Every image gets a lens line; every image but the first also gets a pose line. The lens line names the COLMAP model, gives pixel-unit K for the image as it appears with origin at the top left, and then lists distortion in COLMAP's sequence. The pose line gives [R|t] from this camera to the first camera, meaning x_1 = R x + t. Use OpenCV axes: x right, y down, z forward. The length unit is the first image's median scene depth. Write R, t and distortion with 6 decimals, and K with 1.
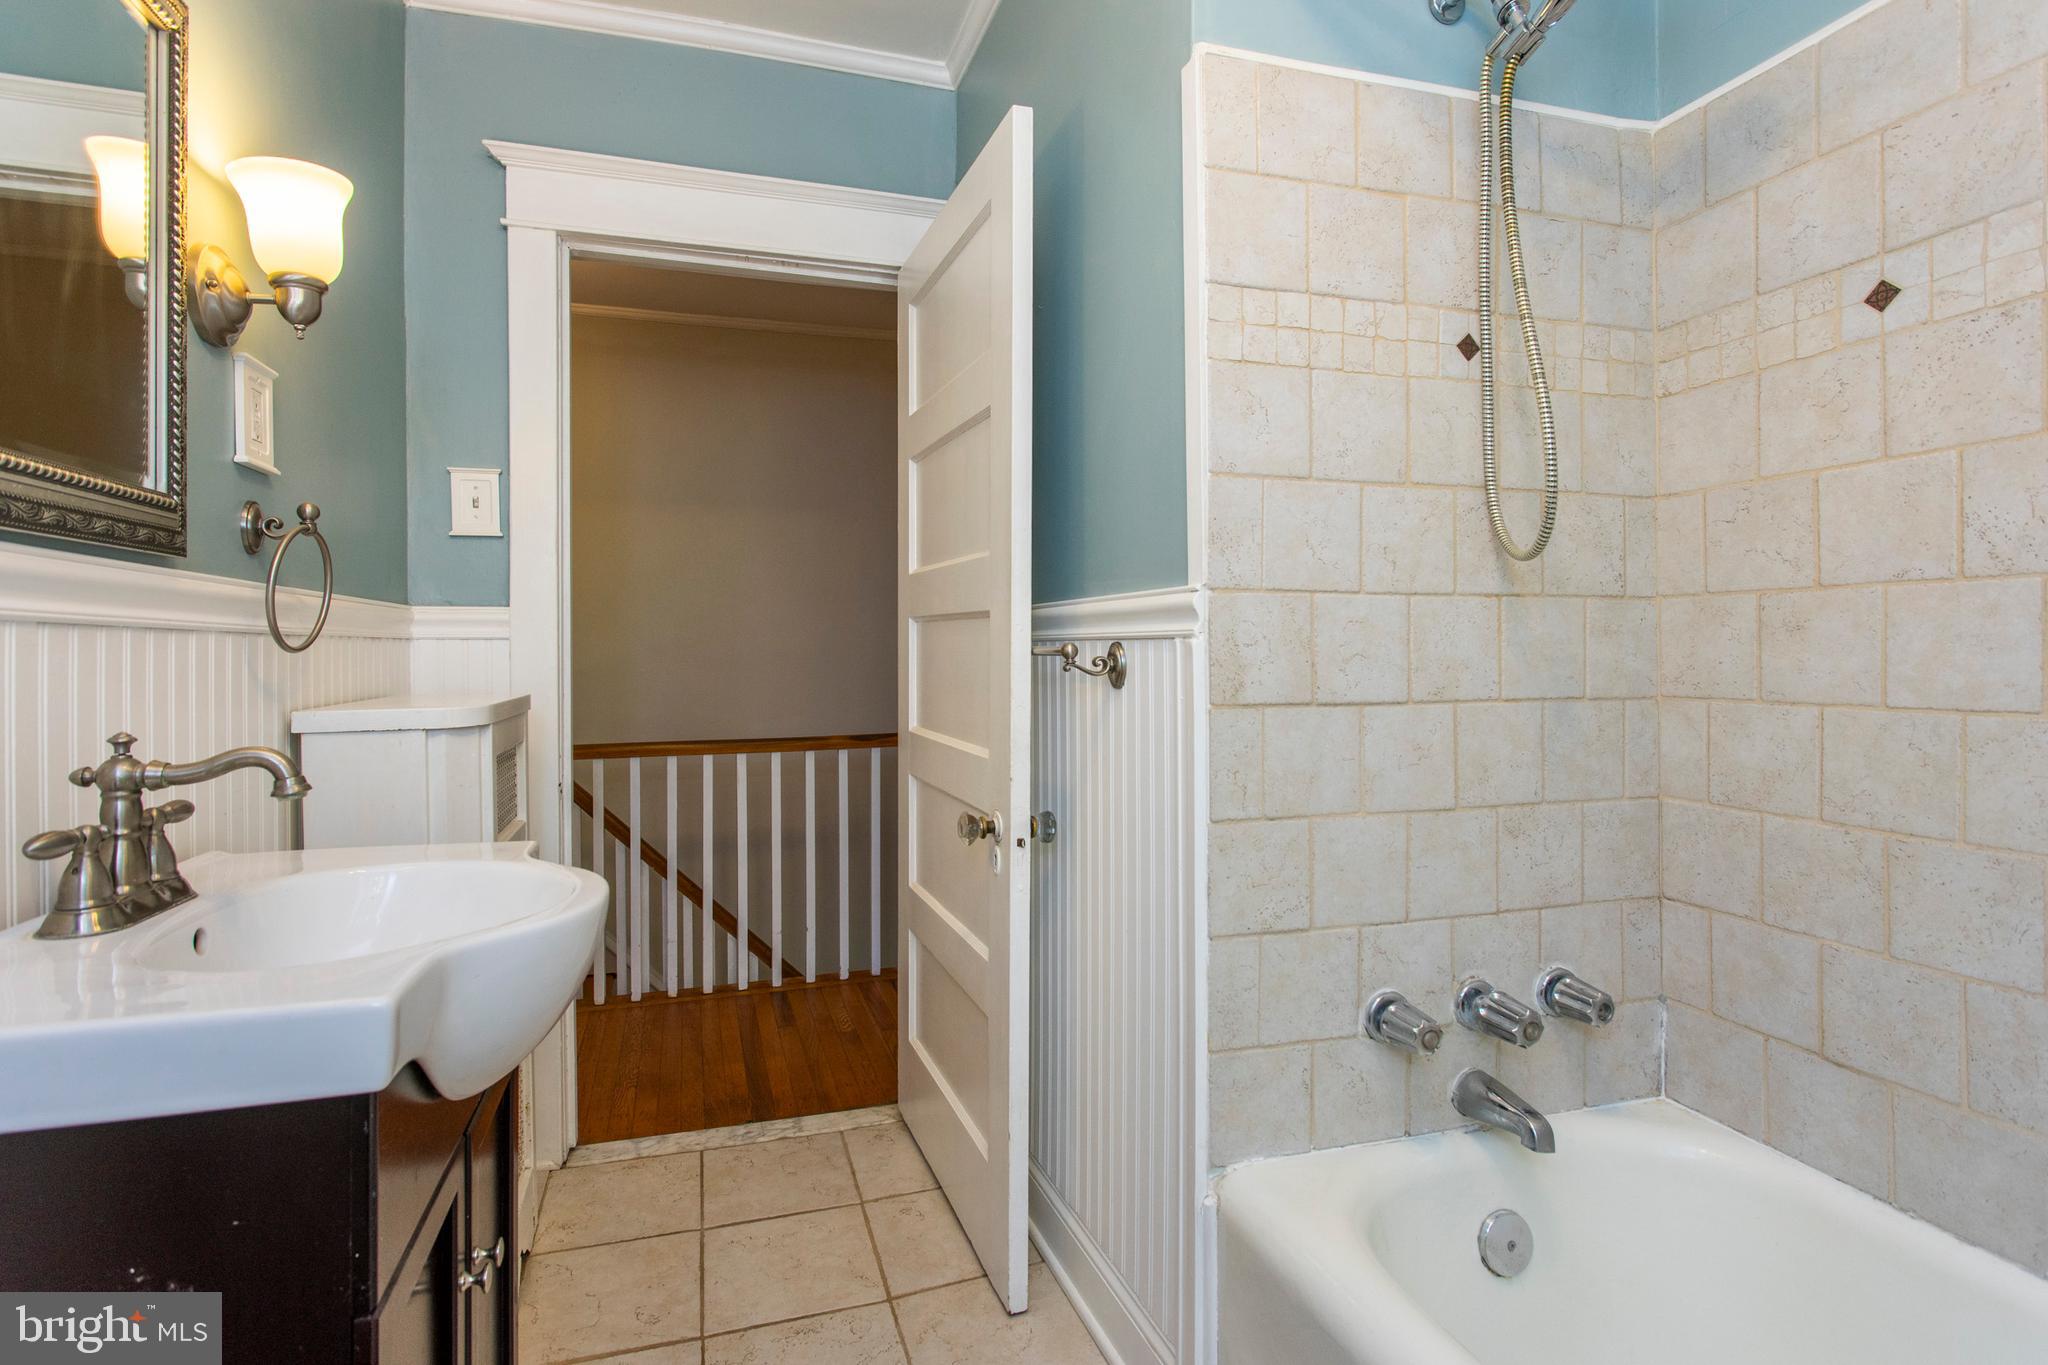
lens RADIAL K [[978.3, 0, 1015.0], [0, 978.3, 654.2], [0, 0, 1]] dist [-0.002435, -0.000741]
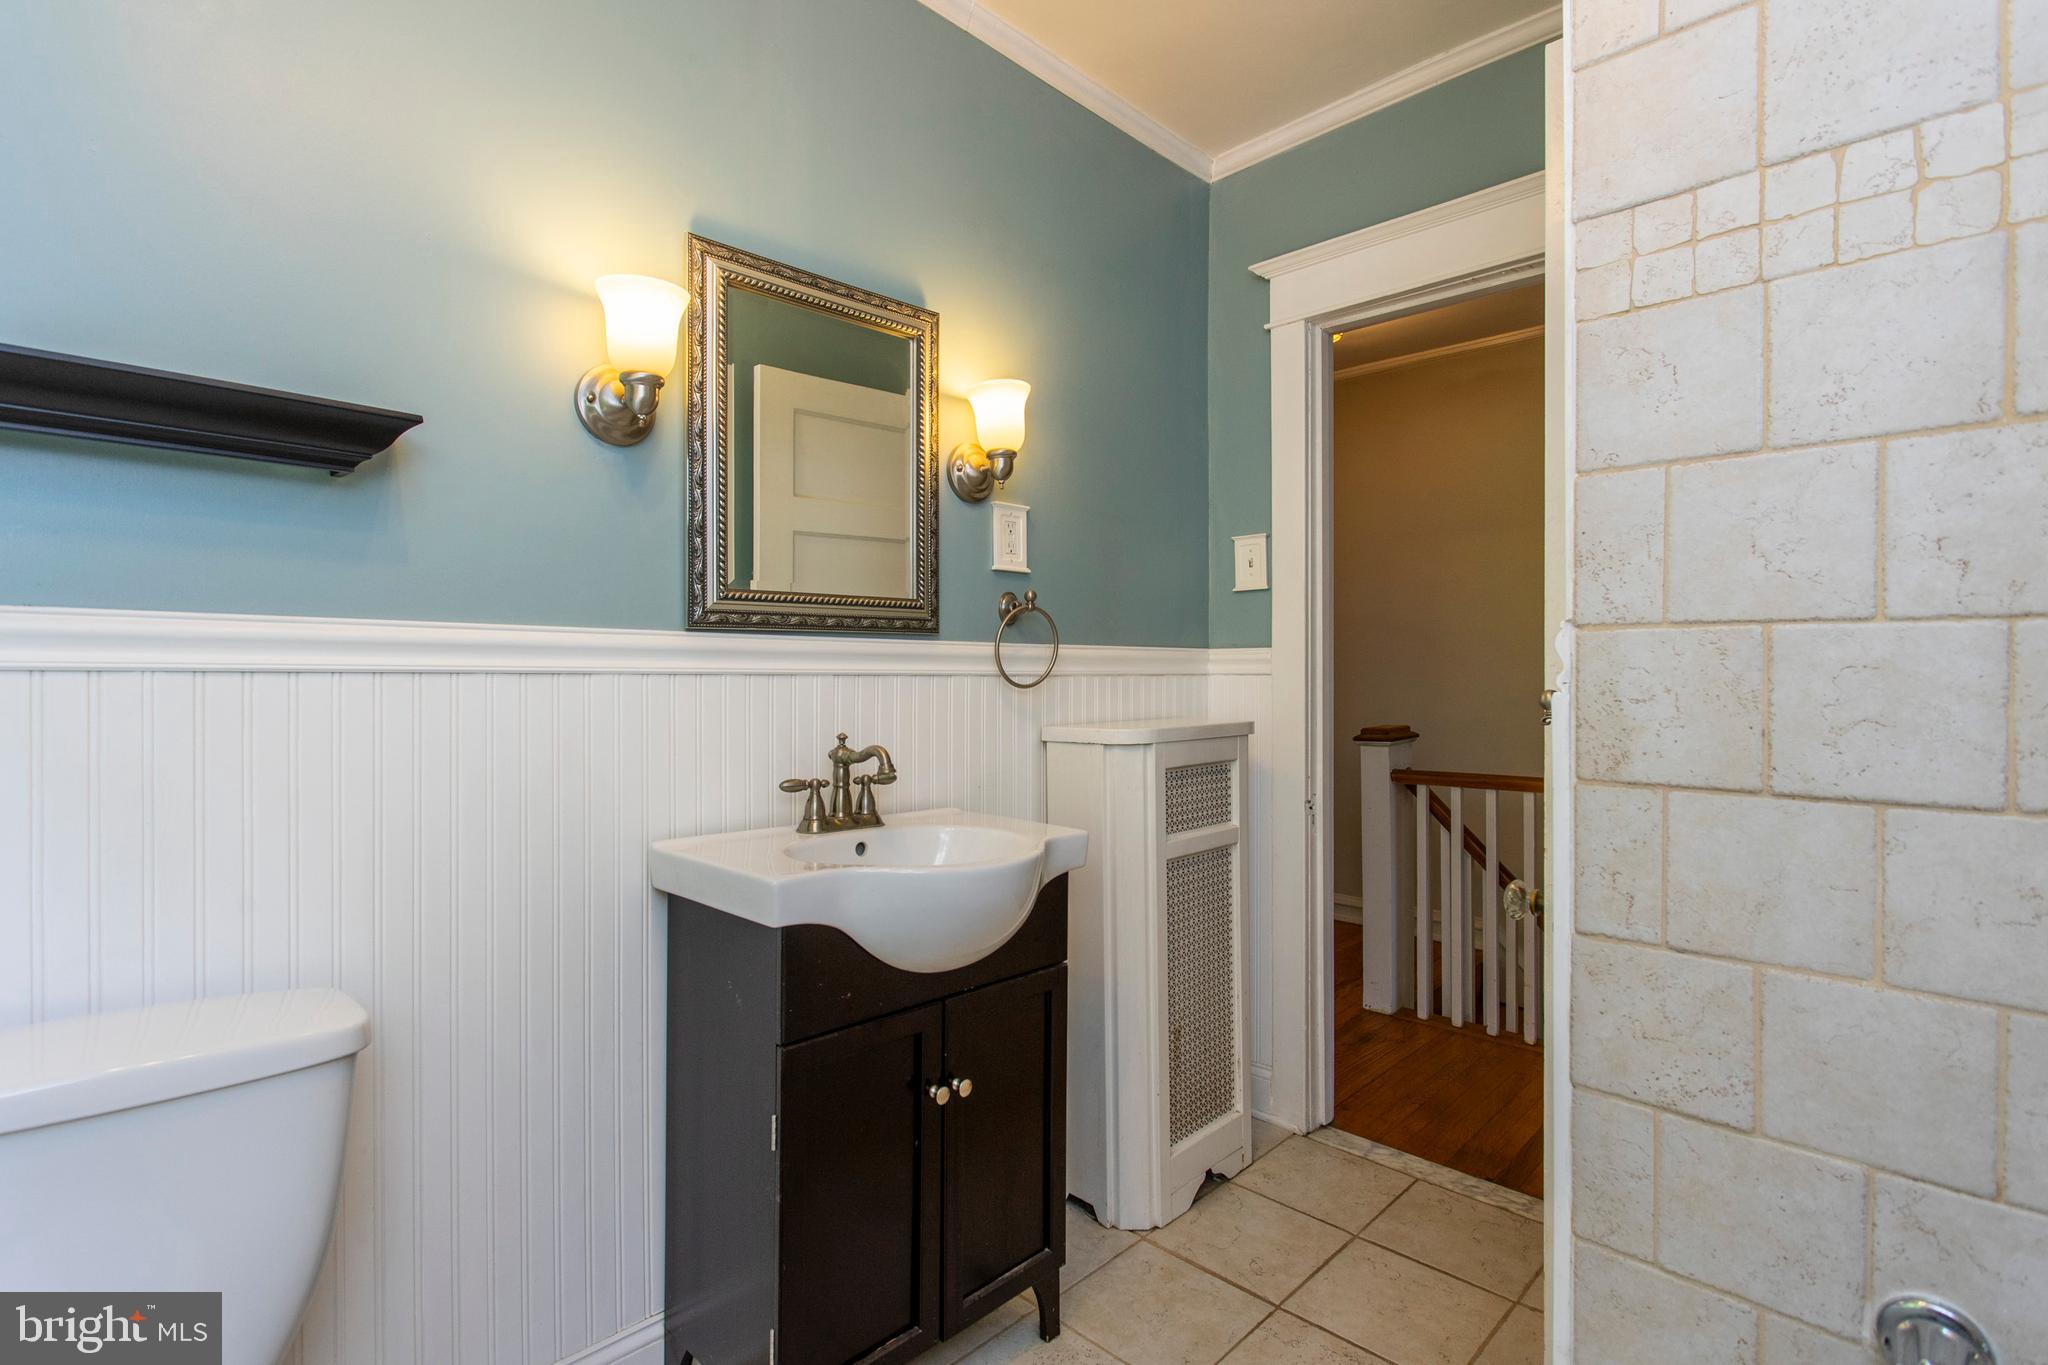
lens RADIAL K [[978.3, 0, 1010.6], [0, 978.3, 674.8], [0, 0, 1]] dist [-0.002435, -0.000741]
pose [[0.485893, 0.004331, -0.874008, 0.618858], [-0.005028, 0.999985, 0.002160, -0.026640], [0.874004, 0.003345, 0.485907, 0.235079]]
